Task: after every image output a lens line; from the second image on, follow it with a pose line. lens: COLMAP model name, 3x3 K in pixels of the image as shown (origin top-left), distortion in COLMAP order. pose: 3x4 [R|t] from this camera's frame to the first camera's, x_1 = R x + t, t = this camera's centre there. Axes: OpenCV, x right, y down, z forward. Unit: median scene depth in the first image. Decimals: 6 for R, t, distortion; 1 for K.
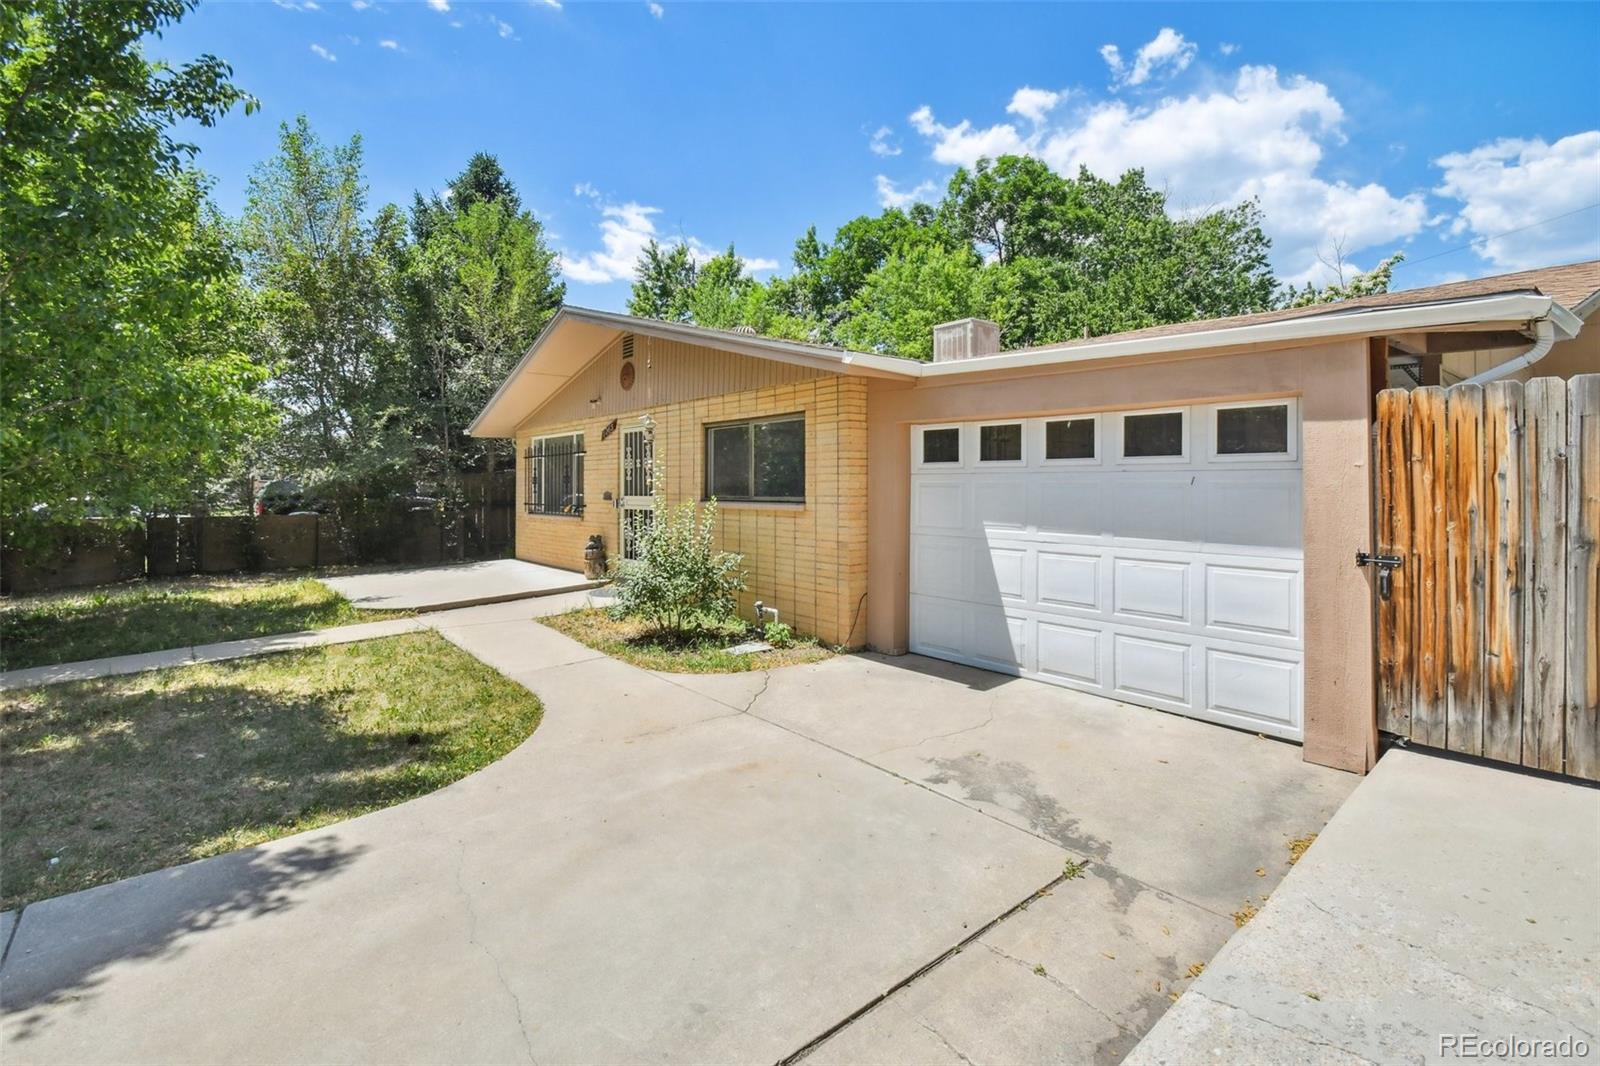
lens RADIAL K [[710.6, 0, 795.0], [0, 710.6, 486.8], [0, 0, 1]] dist [-0.001801, -0.000556]
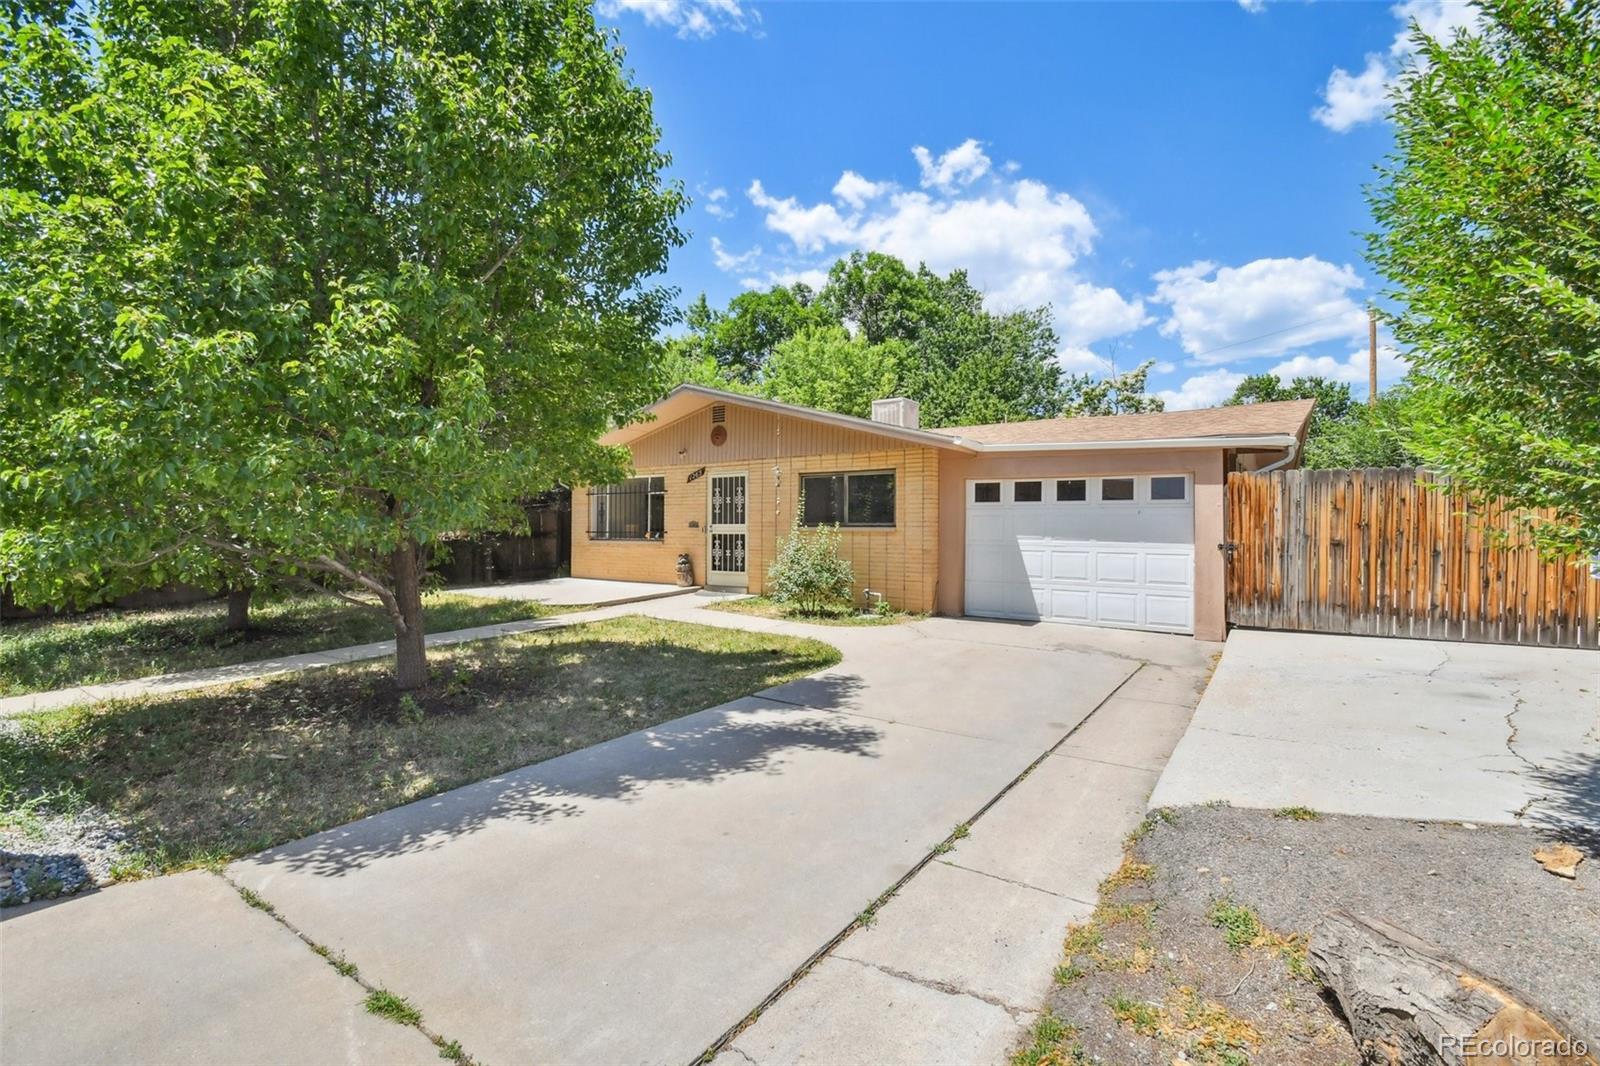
lens RADIAL K [[679.4, 0, 800.0], [0, 679.4, 533.0], [0, 0, 1]] dist [0.013233, 0.000030]
pose [[0.965619, 0.007014, 0.259867, -0.404170], [-0.007993, 0.999964, 0.002712, 0.024339], [-0.259839, -0.004696, 0.965641, -0.285365]]
